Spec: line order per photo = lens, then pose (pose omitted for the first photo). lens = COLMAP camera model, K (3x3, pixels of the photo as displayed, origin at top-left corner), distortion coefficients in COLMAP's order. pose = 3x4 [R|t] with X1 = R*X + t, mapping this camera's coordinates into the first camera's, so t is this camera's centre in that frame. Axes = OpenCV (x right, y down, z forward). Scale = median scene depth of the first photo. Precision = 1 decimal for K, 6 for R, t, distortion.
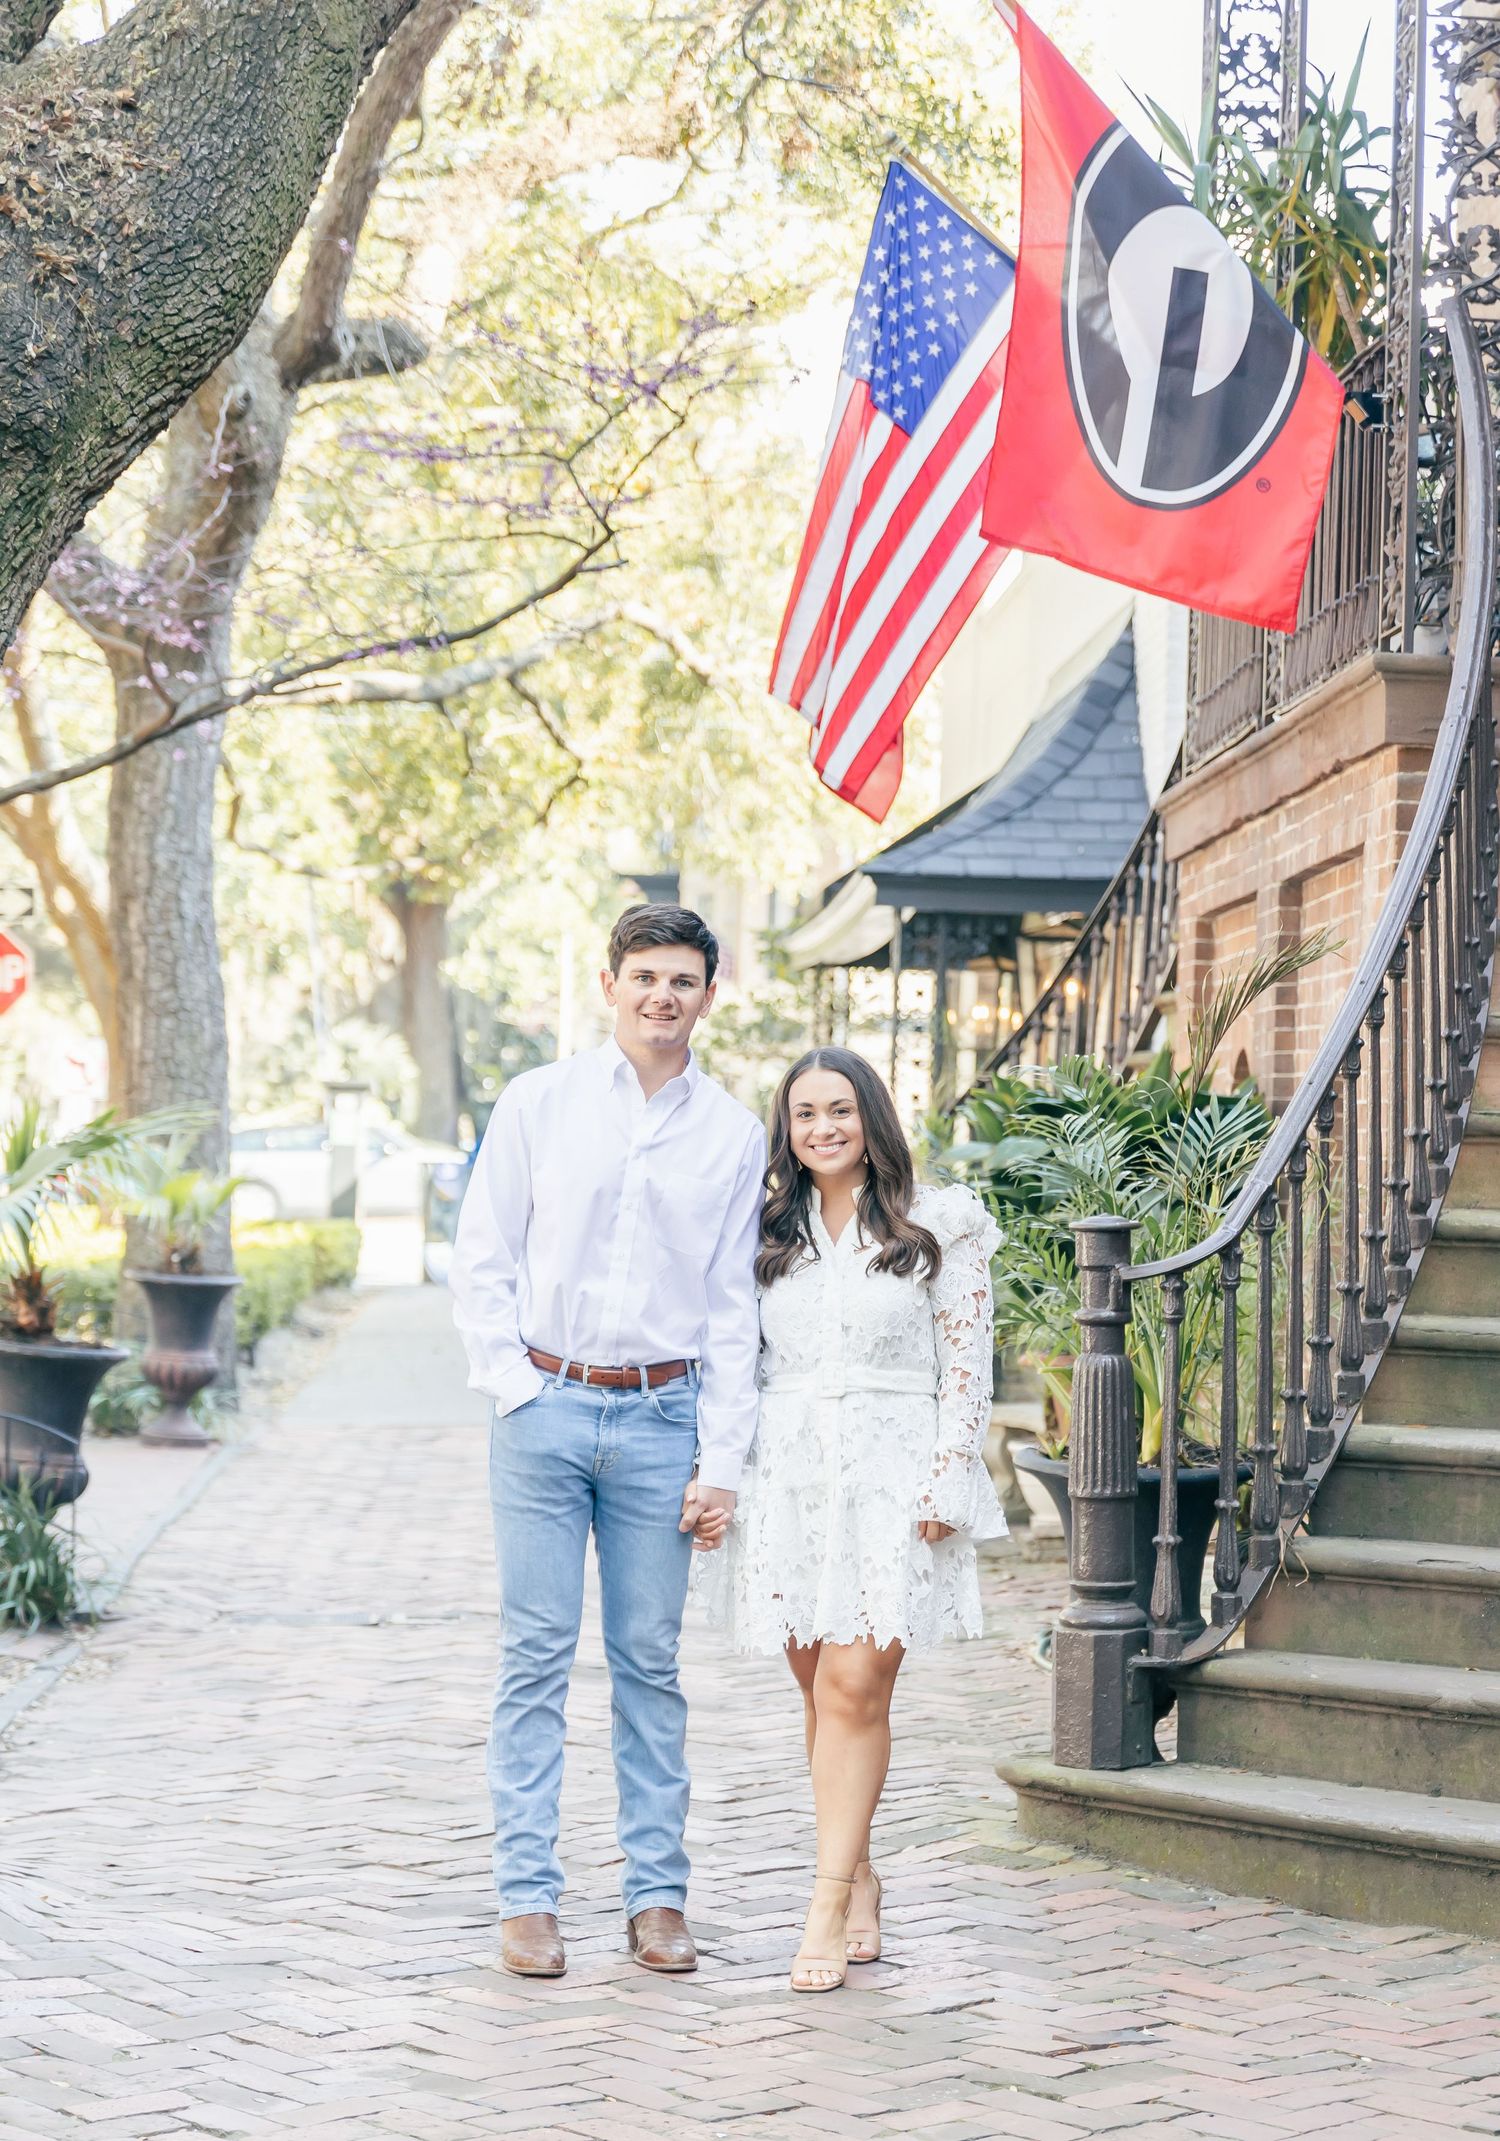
lens RADIAL K [[4765.5, 0, 756.2], [0, 4765.5, 1225.6], [0, 0, 1]] dist [-0.209910, 0.079757]
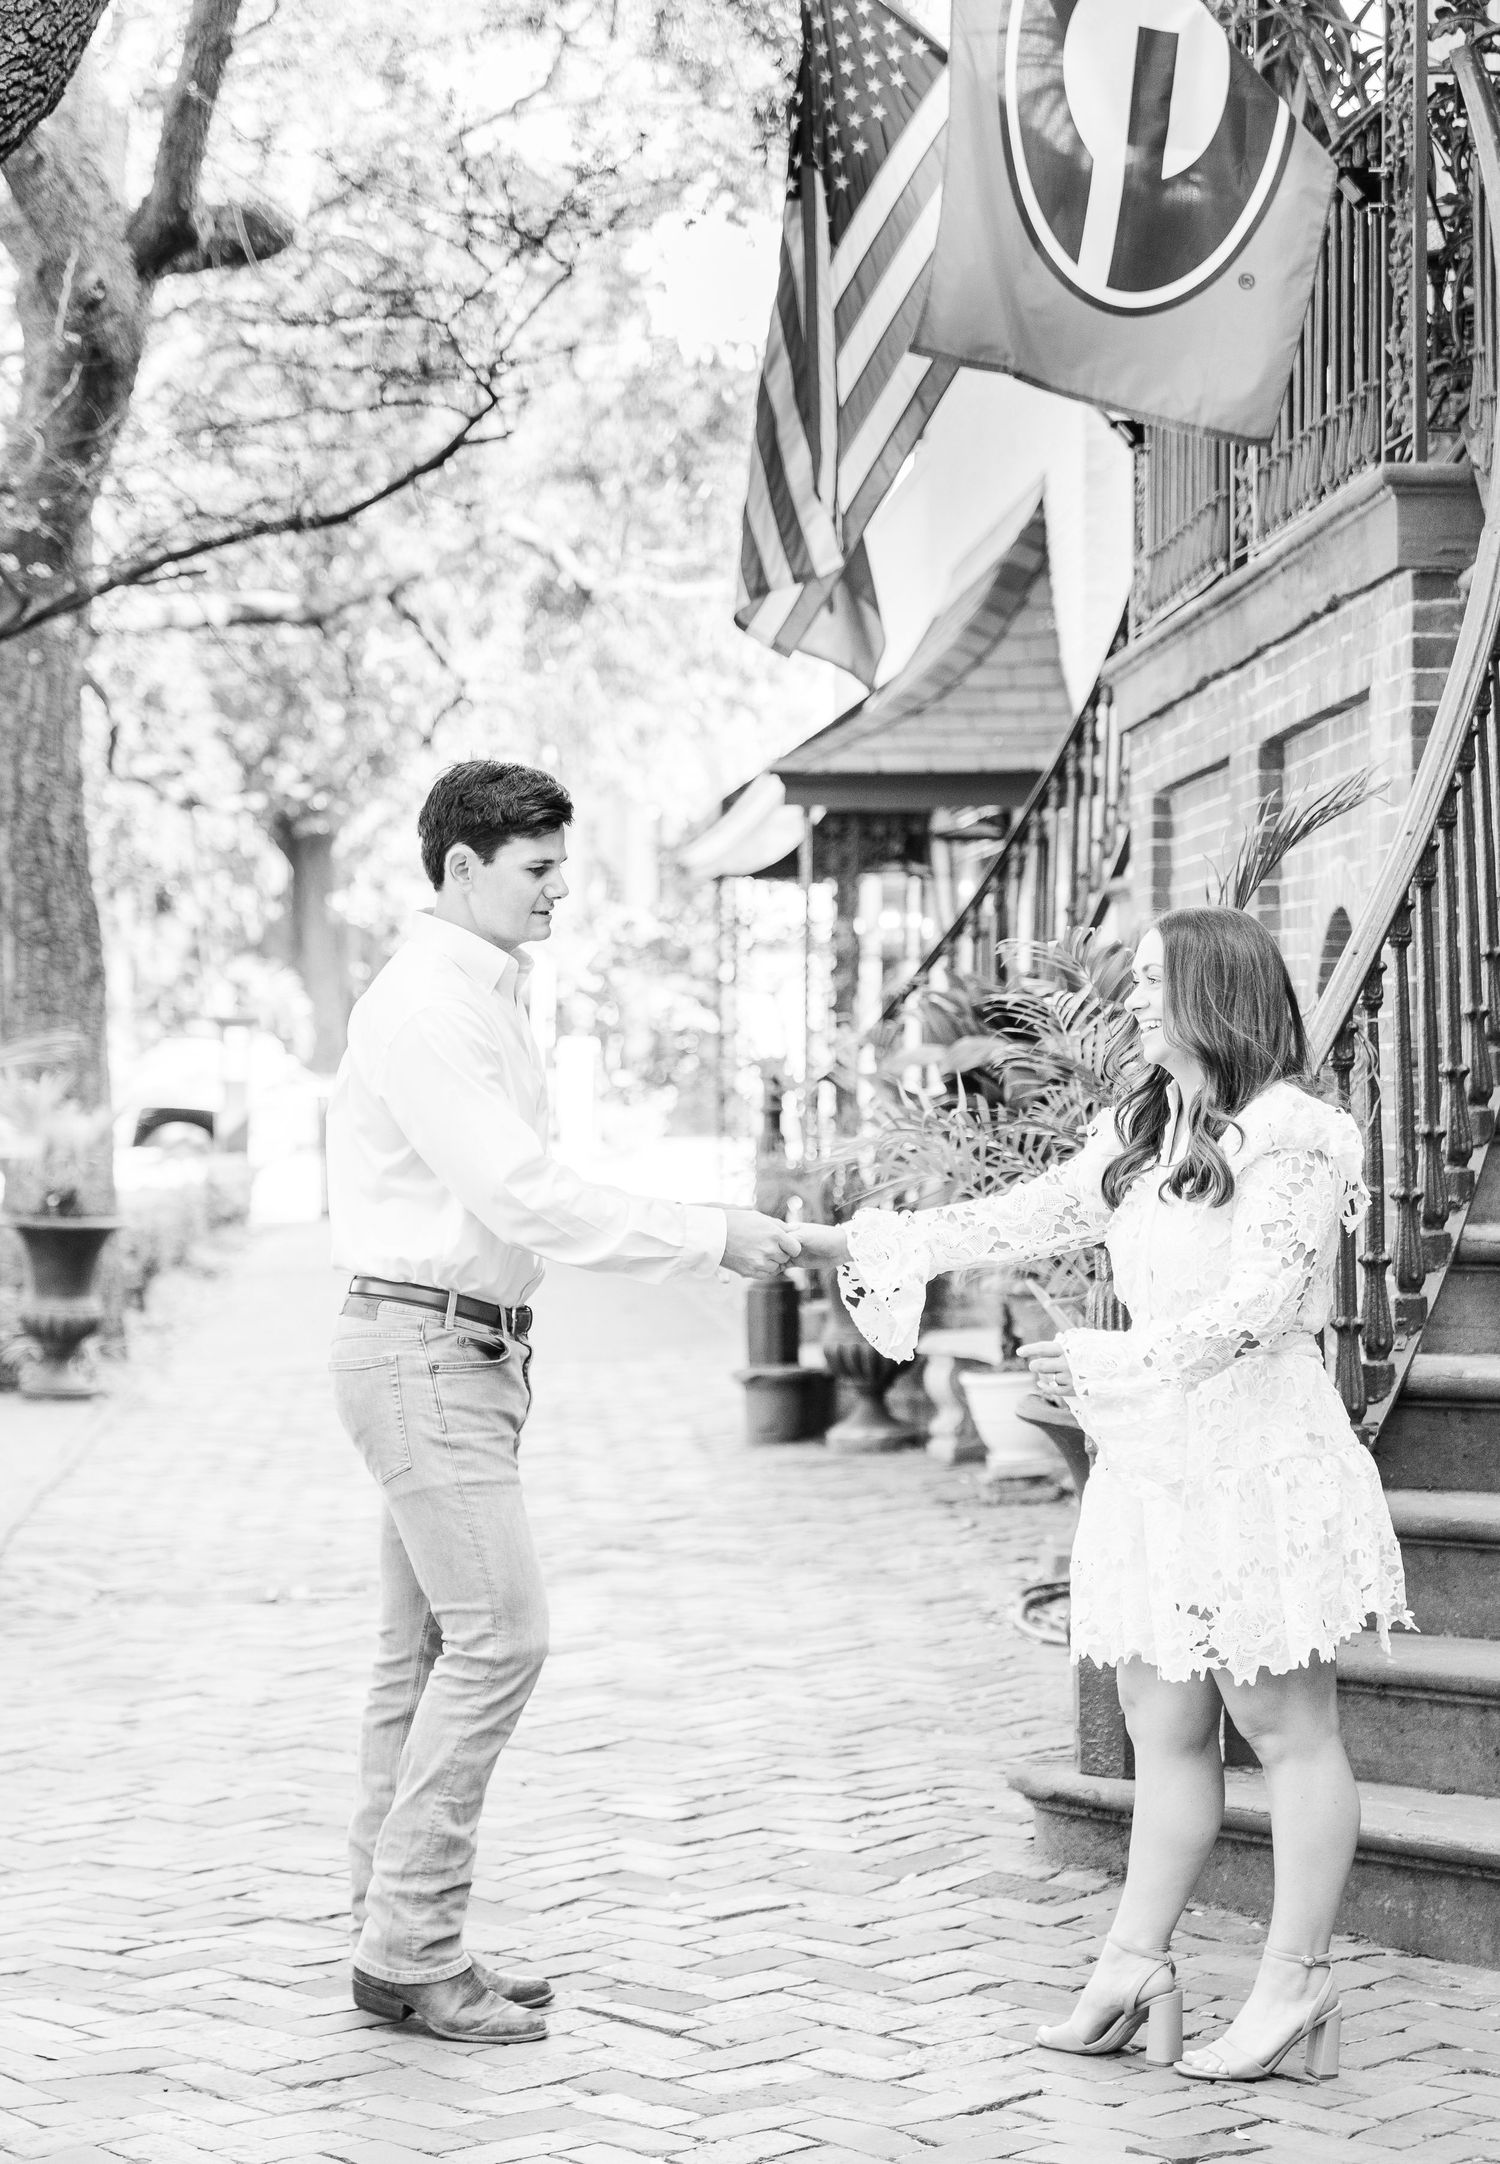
lens RADIAL K [[4687.6, 0, 644.8], [0, 4687.6, 1138.3], [0, 0, 1]] dist [-0.005363, -0.094577]
pose [[0.999540, -0.030326, -0.000636, -0.008022], [0.030324, 0.999536, -0.002713, 0.001018], [0.000718, 0.002692, 0.999996, 0.137442]]
